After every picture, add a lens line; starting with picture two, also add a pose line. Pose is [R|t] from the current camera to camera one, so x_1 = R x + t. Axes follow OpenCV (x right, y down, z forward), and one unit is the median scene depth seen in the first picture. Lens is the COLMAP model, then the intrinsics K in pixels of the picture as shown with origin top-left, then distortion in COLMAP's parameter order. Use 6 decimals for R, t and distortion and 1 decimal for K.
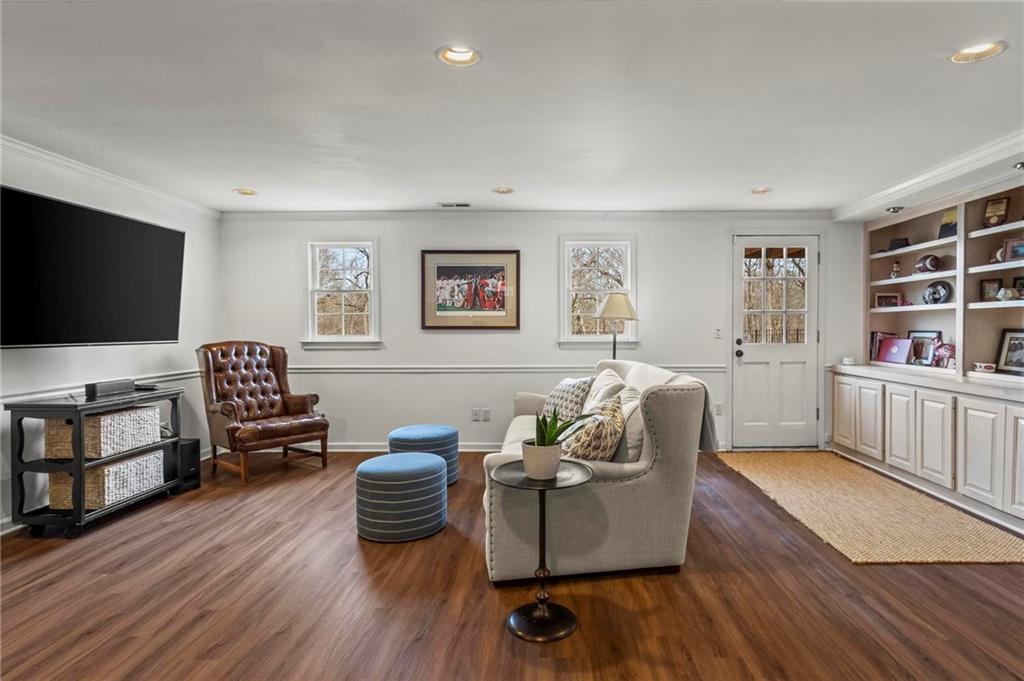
lens RADIAL K [[490.6, 0, 512.0], [0, 490.6, 340.5], [0, 0, 1]] dist [0.001419, 0.000146]
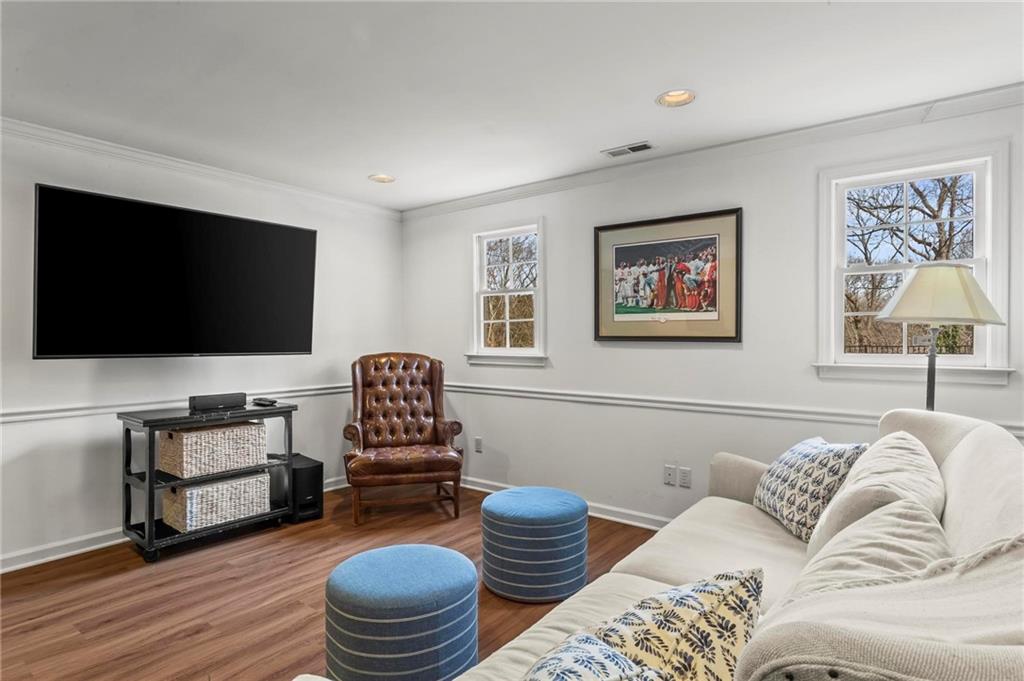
lens RADIAL K [[526.4, 0, 512.0], [0, 526.4, 340.5], [0, 0, 1]] dist [0.006419, 0.001085]
pose [[0.831664, 0.006913, -0.555237, 0.146757], [-0.019300, 0.999678, -0.016462, -0.009419], [0.554944, 0.024407, 0.831529, 0.343111]]
